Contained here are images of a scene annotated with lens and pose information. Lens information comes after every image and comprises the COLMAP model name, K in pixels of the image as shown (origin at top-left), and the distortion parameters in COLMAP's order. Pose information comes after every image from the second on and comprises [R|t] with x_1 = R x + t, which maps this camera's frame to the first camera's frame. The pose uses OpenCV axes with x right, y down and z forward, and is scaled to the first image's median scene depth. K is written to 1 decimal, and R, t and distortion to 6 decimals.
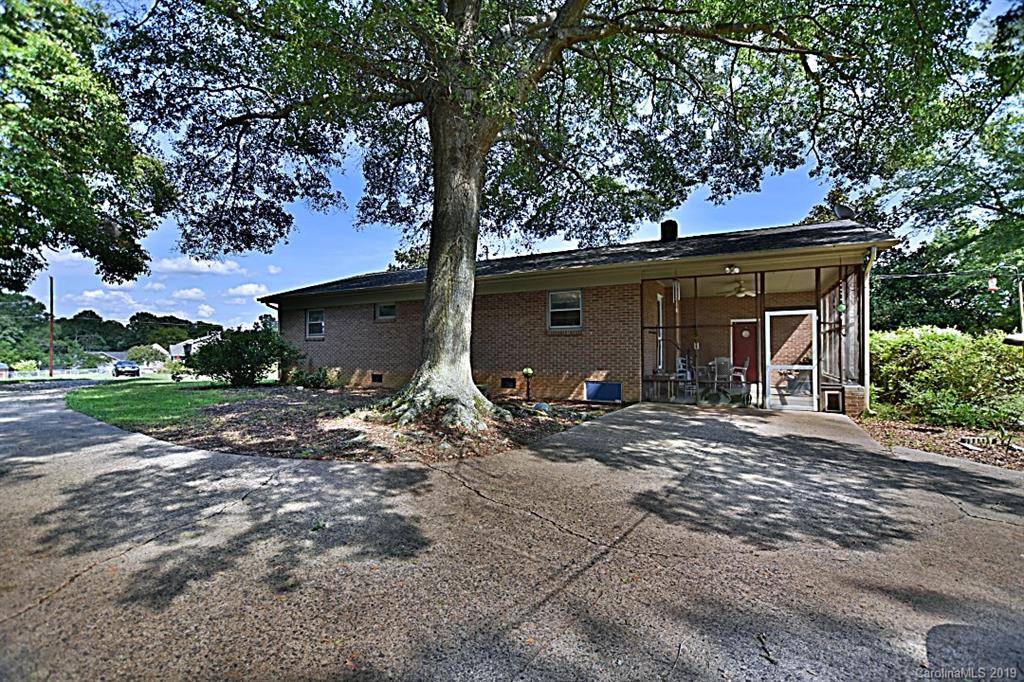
lens RADIAL K [[448.3, 0, 511.6], [0, 448.3, 341.3], [0, 0, 1]] dist [-0.023907, 0.000220]
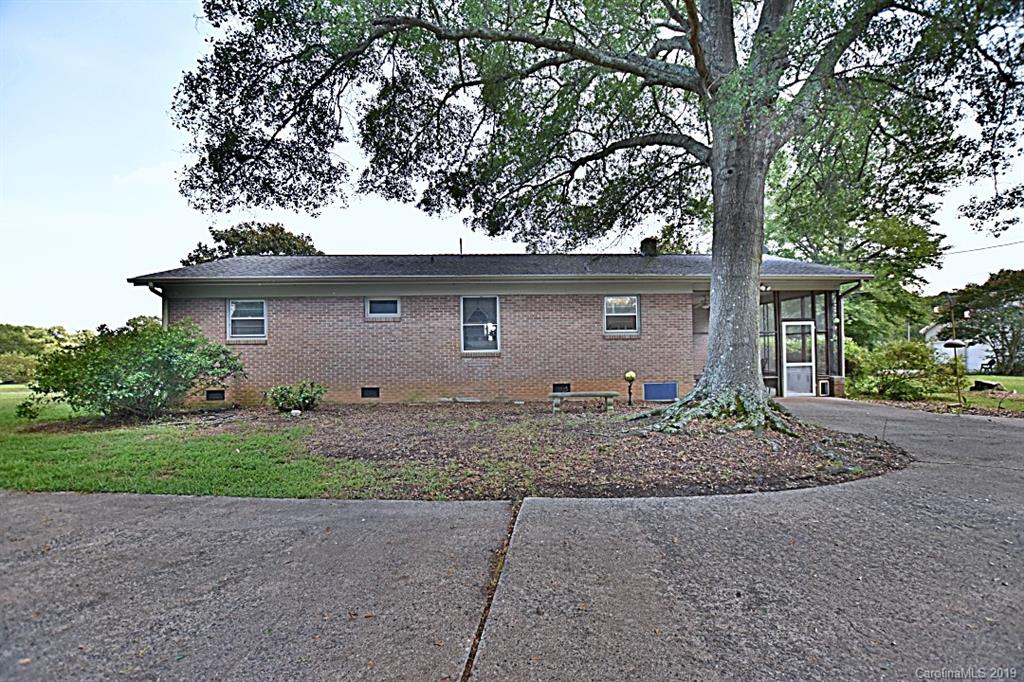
lens RADIAL K [[448.3, 0, 511.8], [0, 448.3, 338.7], [0, 0, 1]] dist [-0.023907, 0.000220]
pose [[0.848174, 0.005282, 0.529692, -0.630508], [0.000440, 0.999943, -0.010676, -0.003480], [-0.529718, 0.009288, 0.848123, 0.253752]]
